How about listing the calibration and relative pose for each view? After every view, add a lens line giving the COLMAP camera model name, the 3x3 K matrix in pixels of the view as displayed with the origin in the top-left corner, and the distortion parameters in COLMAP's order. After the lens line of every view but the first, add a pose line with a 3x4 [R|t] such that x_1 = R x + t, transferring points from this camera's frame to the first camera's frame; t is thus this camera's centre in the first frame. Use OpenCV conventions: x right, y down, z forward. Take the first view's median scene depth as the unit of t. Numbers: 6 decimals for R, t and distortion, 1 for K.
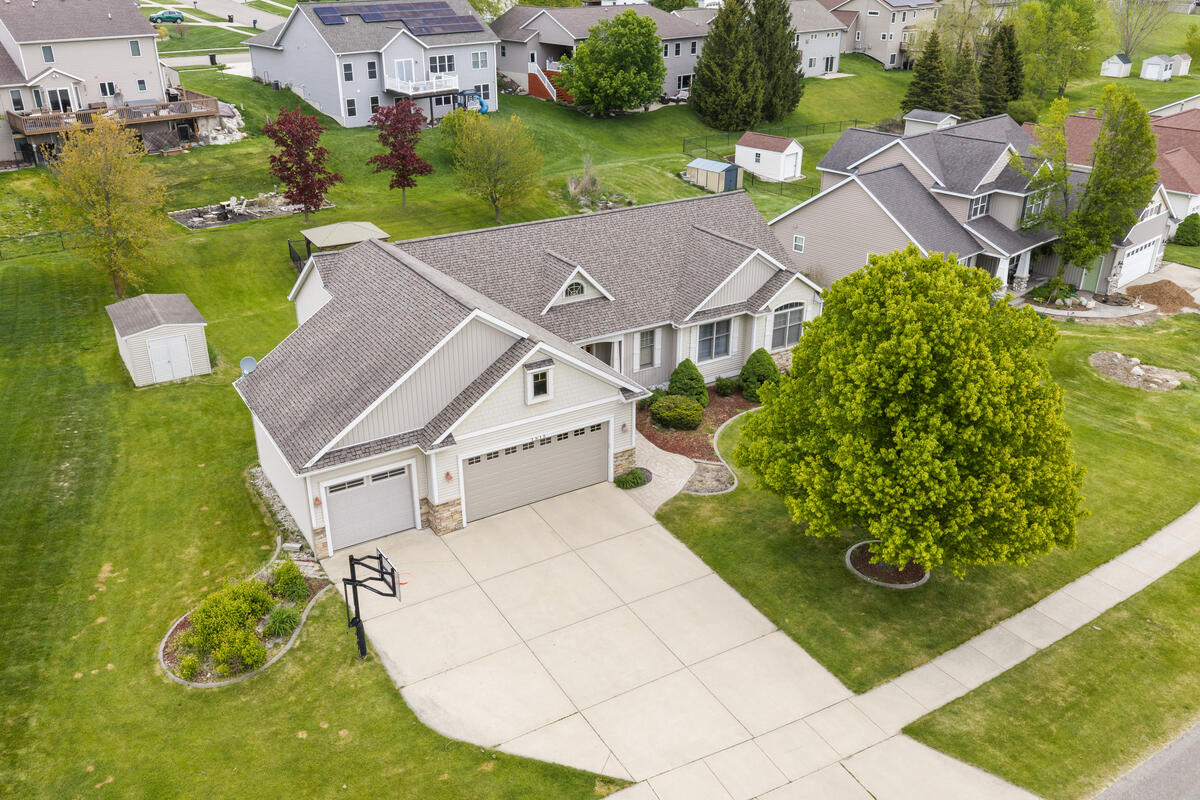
lens RADIAL K [[994.0, 0, 600.0], [0, 994.0, 400.0], [0, 0, 1]] dist [0.011947, -0.016480]
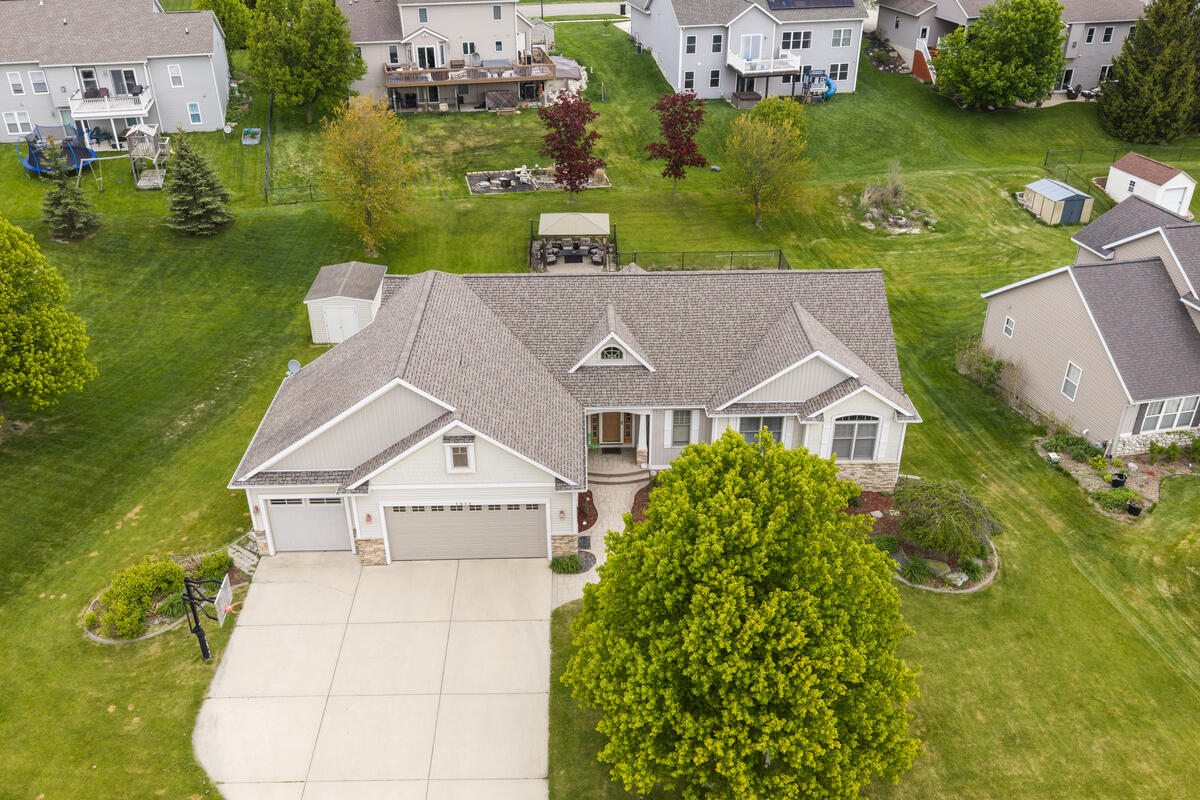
lens RADIAL K [[994.0, 0, 600.0], [0, 994.0, 400.0], [0, 0, 1]] dist [0.011947, -0.016480]
pose [[0.865953, 0.241397, -0.438010, 0.373194], [-0.206139, 0.970224, 0.127171, -0.174037], [0.455666, -0.019833, 0.889930, 0.111087]]
